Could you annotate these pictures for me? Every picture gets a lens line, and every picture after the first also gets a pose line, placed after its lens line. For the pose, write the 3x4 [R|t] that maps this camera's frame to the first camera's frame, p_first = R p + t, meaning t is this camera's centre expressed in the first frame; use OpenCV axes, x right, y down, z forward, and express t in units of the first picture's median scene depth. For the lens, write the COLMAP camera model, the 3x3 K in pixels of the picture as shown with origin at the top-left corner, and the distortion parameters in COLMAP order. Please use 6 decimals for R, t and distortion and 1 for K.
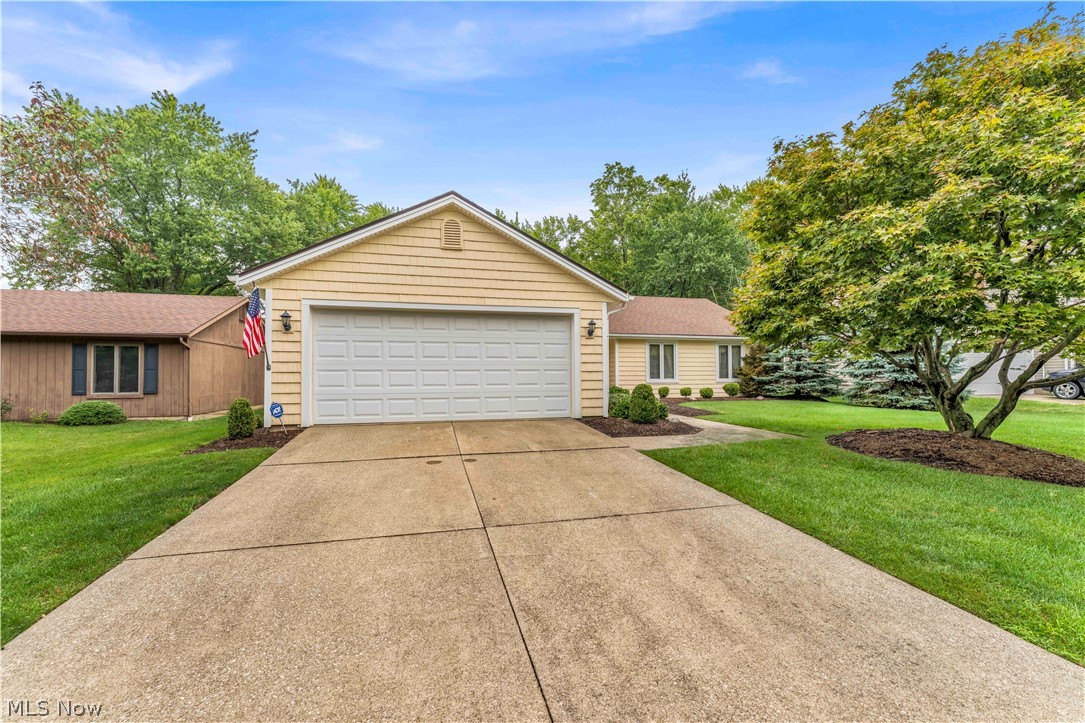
lens RADIAL K [[440.6, 0, 542.4], [0, 440.6, 371.7], [0, 0, 1]] dist [-0.002828, -0.000523]
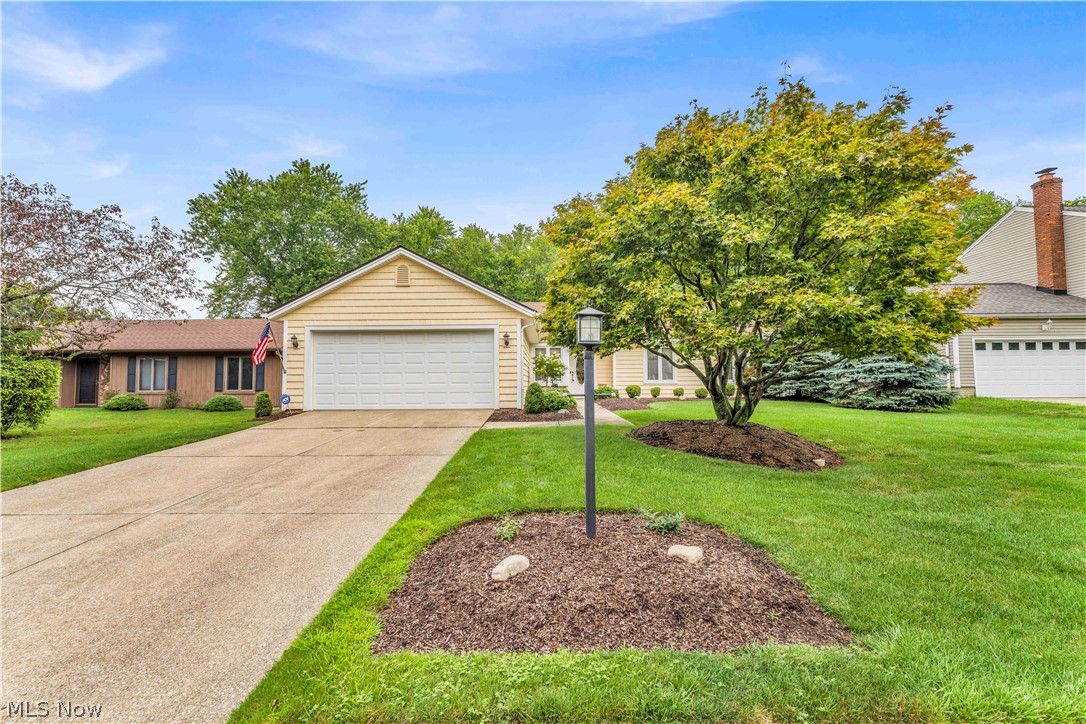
lens RADIAL K [[438.0, 0, 538.4], [0, 438.0, 364.3], [0, 0, 1]] dist [-0.000692, 0.000023]
pose [[0.966564, -0.011082, -0.256186, 0.393350], [0.004954, 0.999686, -0.024554, 0.004049], [0.256378, 0.022464, 0.966316, -0.157296]]
